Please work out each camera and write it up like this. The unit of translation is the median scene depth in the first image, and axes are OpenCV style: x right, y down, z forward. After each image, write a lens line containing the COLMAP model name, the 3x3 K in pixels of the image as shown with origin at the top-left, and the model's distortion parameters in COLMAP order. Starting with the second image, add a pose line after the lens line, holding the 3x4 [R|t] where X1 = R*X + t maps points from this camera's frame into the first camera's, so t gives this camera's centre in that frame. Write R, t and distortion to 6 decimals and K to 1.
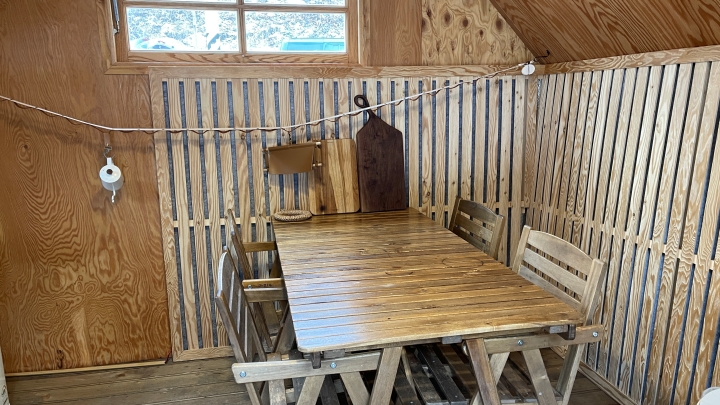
lens RADIAL K [[524.3, 0, 360.0], [0, 524.3, 202.5], [0, 0, 1]] dist [0.045888, -0.001791]
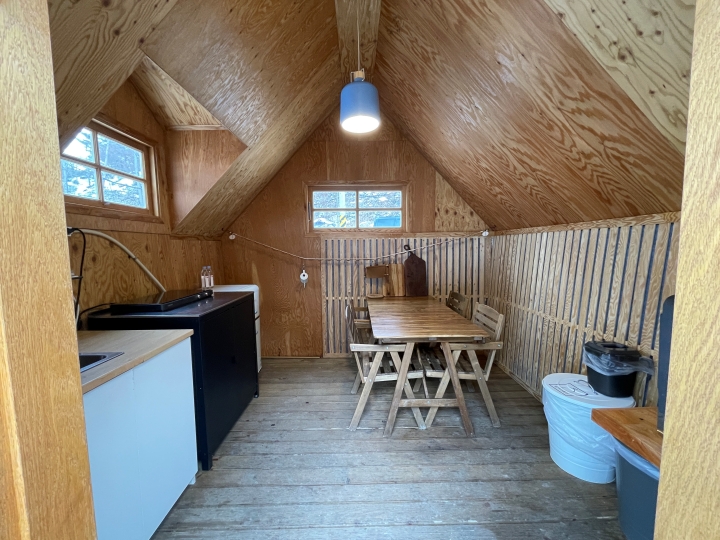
lens RADIAL K [[290.7, 0, 360.0], [0, 290.7, 270.0], [0, 0, 1]] dist [-0.000216, -0.000032]
pose [[0.980385, 0.017180, -0.196343, 0.053358], [-0.038932, 0.993446, -0.107471, 0.049387], [0.193210, 0.113007, 0.974628, -0.269195]]
